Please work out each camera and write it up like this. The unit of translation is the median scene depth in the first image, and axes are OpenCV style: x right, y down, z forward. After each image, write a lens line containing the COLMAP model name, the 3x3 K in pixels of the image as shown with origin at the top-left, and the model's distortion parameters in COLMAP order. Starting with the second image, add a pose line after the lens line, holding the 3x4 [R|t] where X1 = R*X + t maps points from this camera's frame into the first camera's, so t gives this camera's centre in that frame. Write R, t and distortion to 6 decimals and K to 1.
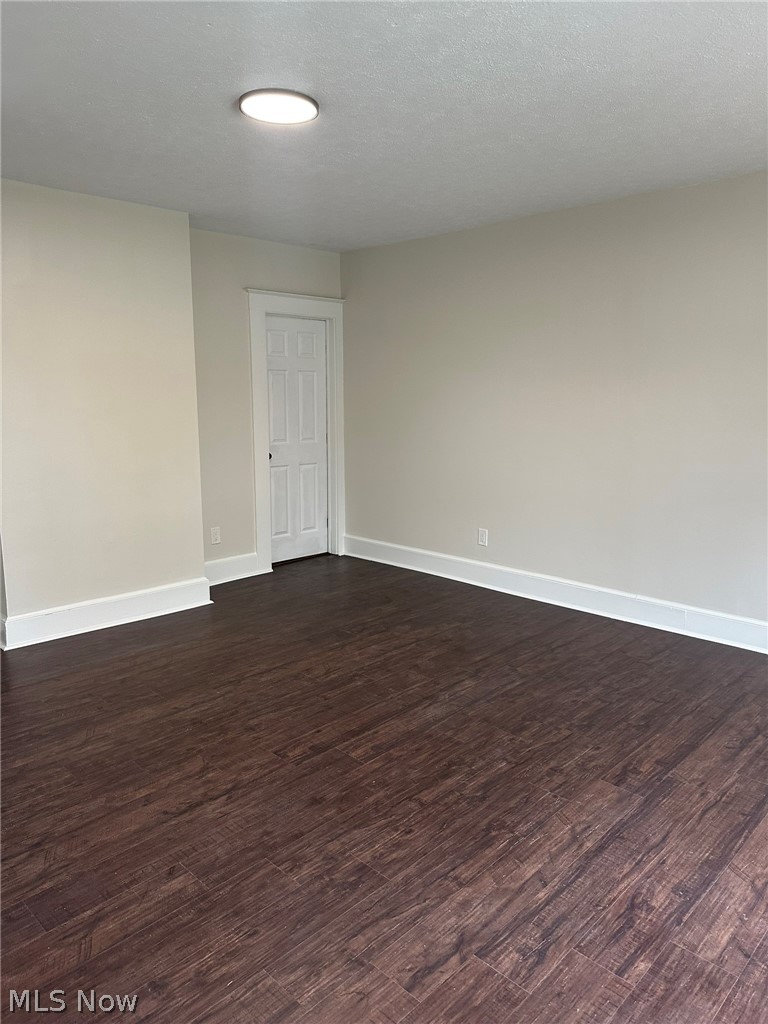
lens RADIAL K [[730.0, 0, 384.0], [0, 730.0, 512.0], [0, 0, 1]] dist [-0.009384, -0.006902]
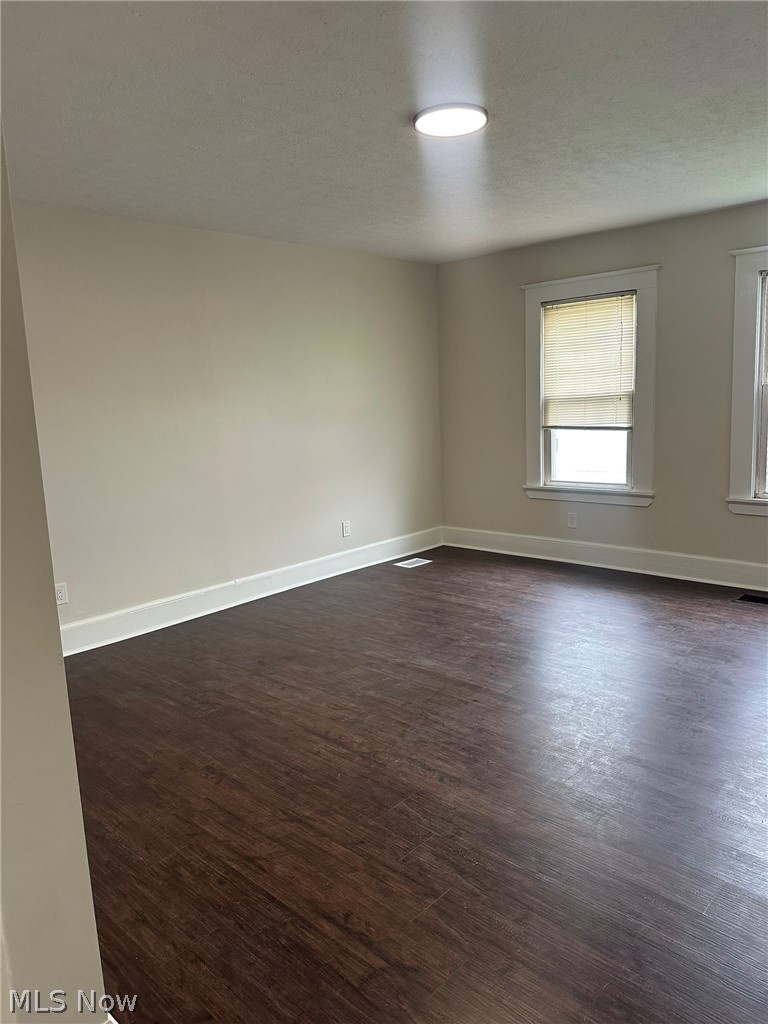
lens RADIAL K [[730.0, 0, 384.0], [0, 730.0, 512.0], [0, 0, 1]] dist [-0.009384, -0.006902]
pose [[-0.010710, -0.177854, 0.983999, -0.962333], [0.230907, 0.957019, 0.175490, -0.171485], [-0.972917, 0.229091, 0.030818, 0.883081]]
